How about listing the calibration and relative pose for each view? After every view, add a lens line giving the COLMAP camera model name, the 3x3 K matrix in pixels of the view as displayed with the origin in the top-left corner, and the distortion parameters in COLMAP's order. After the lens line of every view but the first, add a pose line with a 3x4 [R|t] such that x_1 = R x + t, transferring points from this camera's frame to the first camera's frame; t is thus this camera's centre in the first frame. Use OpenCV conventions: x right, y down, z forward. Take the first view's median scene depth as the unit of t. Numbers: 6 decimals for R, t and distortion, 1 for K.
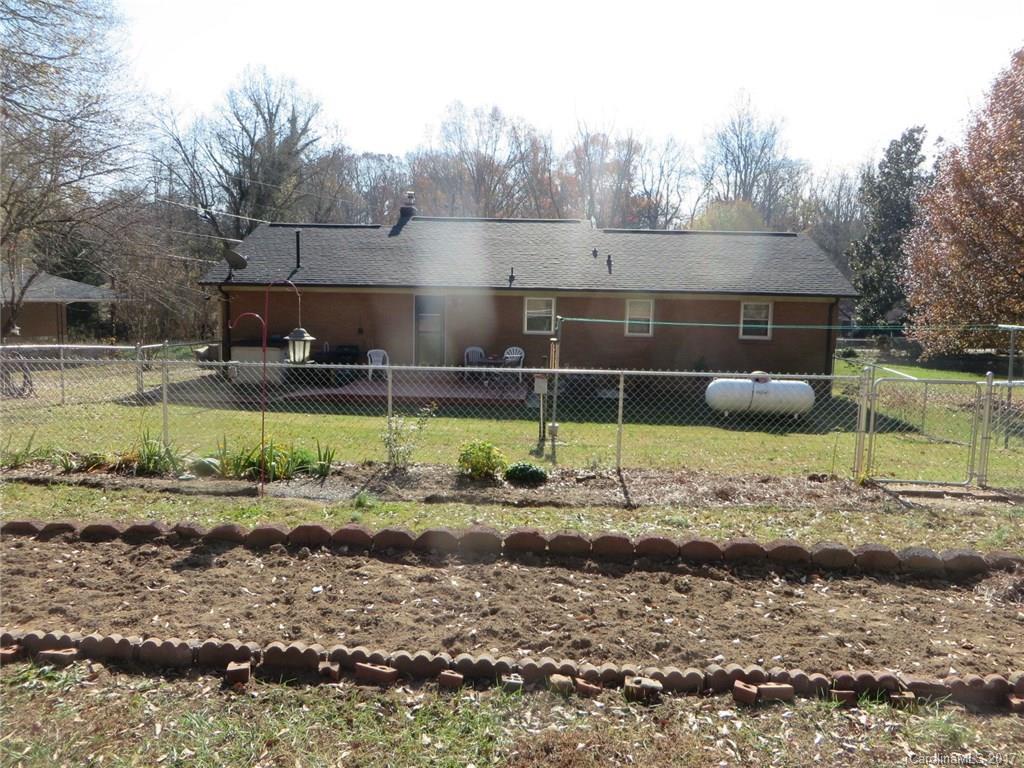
lens RADIAL K [[822.3, 0, 512.0], [0, 822.3, 384.0], [0, 0, 1]] dist [-0.013214, -0.004957]
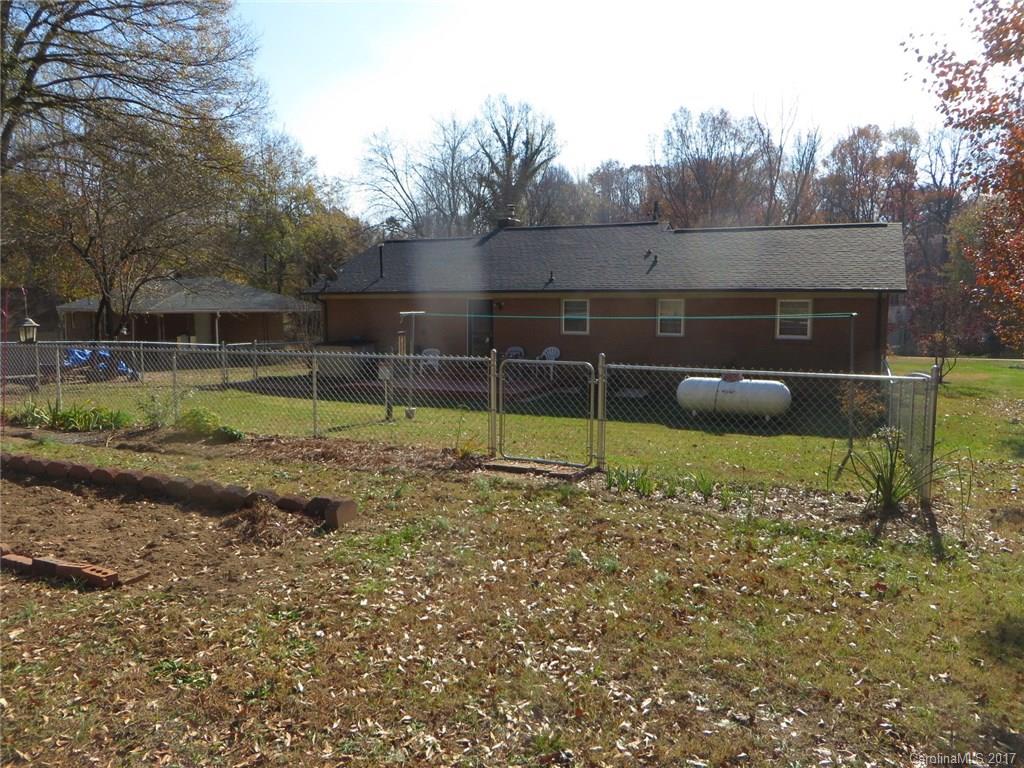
lens RADIAL K [[822.3, 0, 512.0], [0, 822.3, 384.0], [0, 0, 1]] dist [-0.013214, -0.004957]
pose [[0.923969, 0.017882, -0.382050, 0.357549], [-0.023135, 0.999690, -0.009159, 0.013548], [0.381768, 0.017301, 0.924096, 0.010450]]
